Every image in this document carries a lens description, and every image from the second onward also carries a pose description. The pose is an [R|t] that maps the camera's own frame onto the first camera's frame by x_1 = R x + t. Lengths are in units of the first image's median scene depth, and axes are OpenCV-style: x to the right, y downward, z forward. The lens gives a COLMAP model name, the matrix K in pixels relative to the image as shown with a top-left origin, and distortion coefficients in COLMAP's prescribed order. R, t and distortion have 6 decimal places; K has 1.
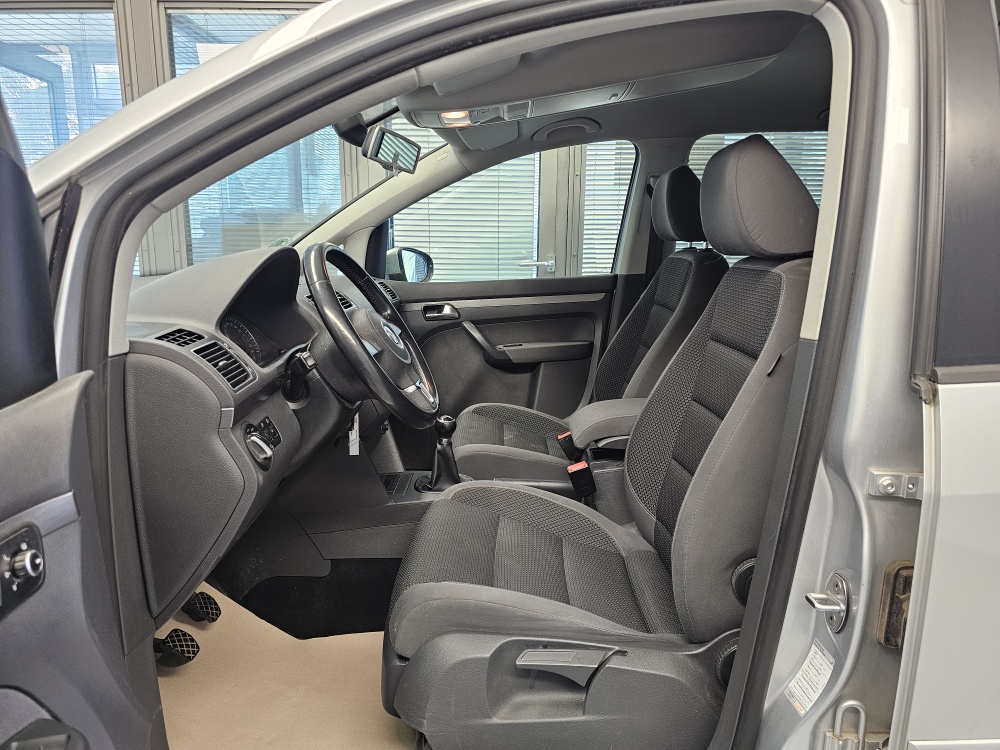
lens RADIAL K [[675.6, 0, 532.7], [0, 675.6, 373.8], [0, 0, 1]] dist [0.056828, -0.060645]
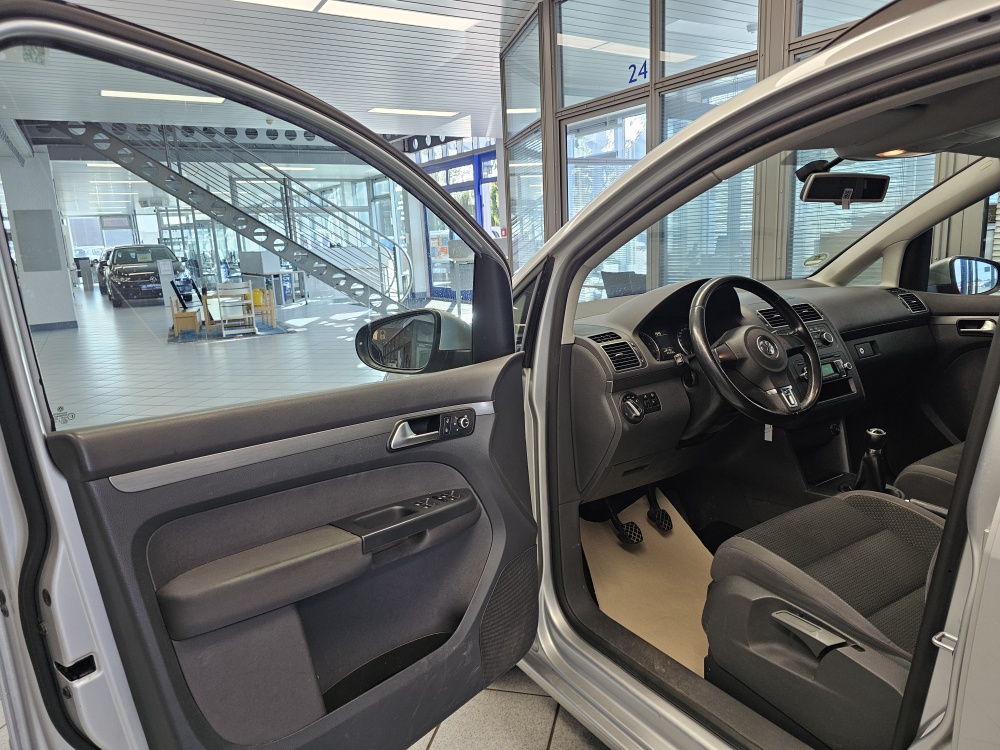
lens RADIAL K [[675.6, 0, 494.5], [0, 675.6, 390.1], [0, 0, 1]] dist [0.056828, -0.060645]
pose [[0.536088, 0.156129, -0.829599, 0.677528], [-0.120535, 0.986835, 0.107830, -0.063210], [0.835513, 0.042189, 0.547849, -0.146457]]
